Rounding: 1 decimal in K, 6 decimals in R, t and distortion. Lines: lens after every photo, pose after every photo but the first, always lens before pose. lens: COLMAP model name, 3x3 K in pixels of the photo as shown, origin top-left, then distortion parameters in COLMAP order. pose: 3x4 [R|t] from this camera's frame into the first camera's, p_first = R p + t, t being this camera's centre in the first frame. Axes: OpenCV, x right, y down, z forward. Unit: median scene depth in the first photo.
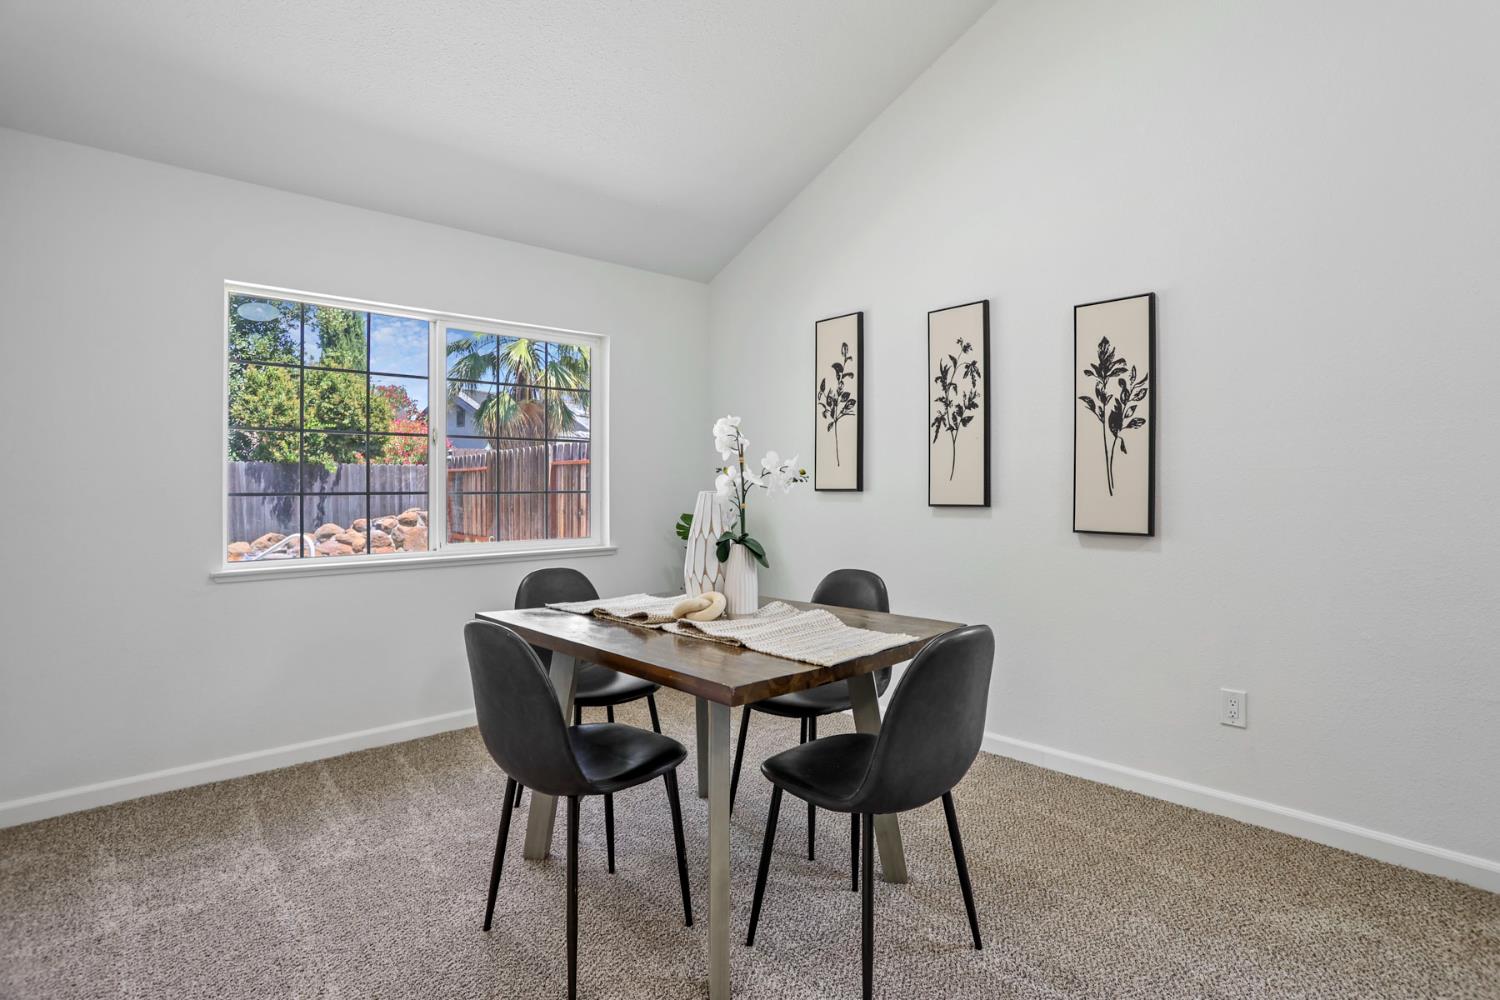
lens RADIAL K [[735.3, 0, 762.5], [0, 735.3, 489.4], [0, 0, 1]] dist [-0.066714, 0.025318]
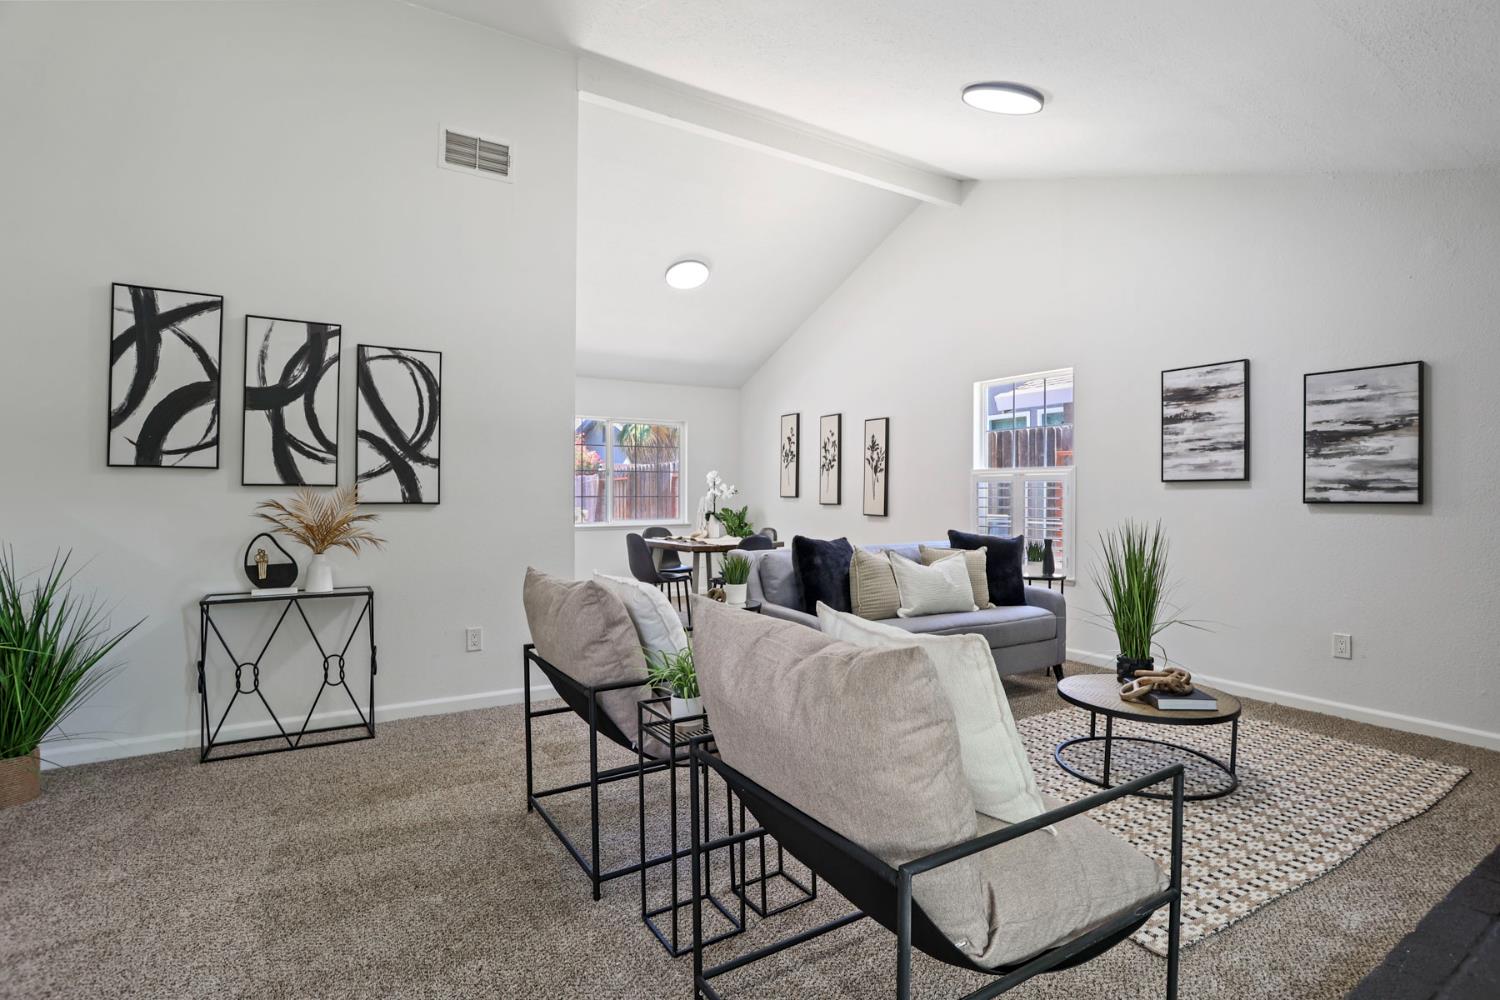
lens RADIAL K [[735.3, 0, 753.2], [0, 735.3, 501.5], [0, 0, 1]] dist [-0.066714, 0.025318]
pose [[0.982284, 0.005575, -0.187317, 0.463149], [-0.003694, 0.999939, 0.010389, -0.007804], [0.187364, -0.009513, 0.982245, -1.288036]]
